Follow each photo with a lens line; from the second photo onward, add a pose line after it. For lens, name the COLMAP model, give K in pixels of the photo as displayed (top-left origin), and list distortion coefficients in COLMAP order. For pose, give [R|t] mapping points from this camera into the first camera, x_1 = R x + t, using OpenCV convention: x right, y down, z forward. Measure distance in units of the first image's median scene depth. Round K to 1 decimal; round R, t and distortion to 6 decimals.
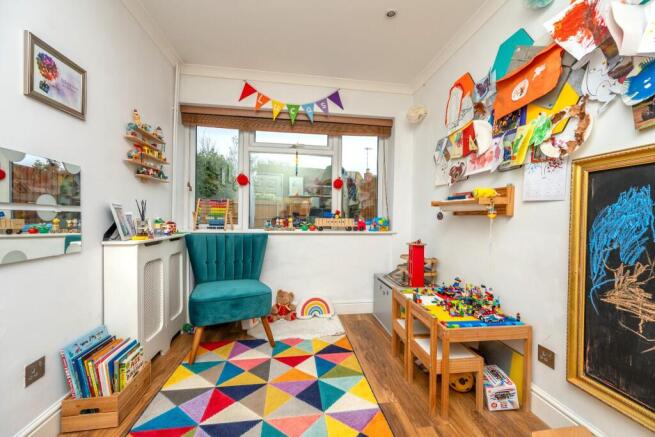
lens RADIAL K [[260.9, 0, 329.2], [0, 260.9, 219.0], [0, 0, 1]] dist [-0.005018, 0.000104]
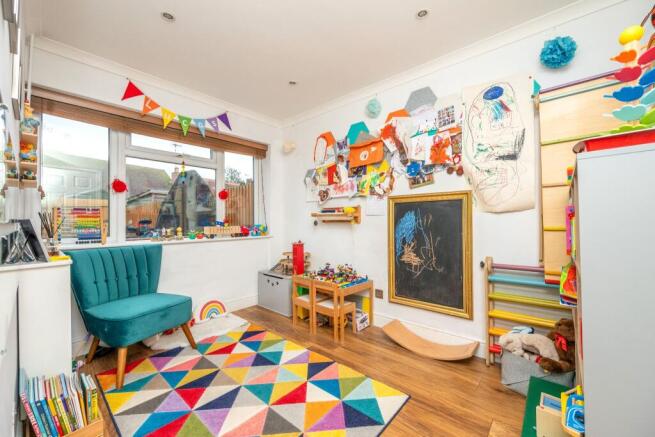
lens RADIAL K [[260.9, 0, 330.6], [0, 260.9, 217.6], [0, 0, 1]] dist [-0.005018, 0.000104]
pose [[0.759841, -0.008945, 0.650047, -0.507646], [0.021085, 0.999718, -0.010889, -0.025691], [-0.649766, 0.021980, 0.759816, -0.195294]]
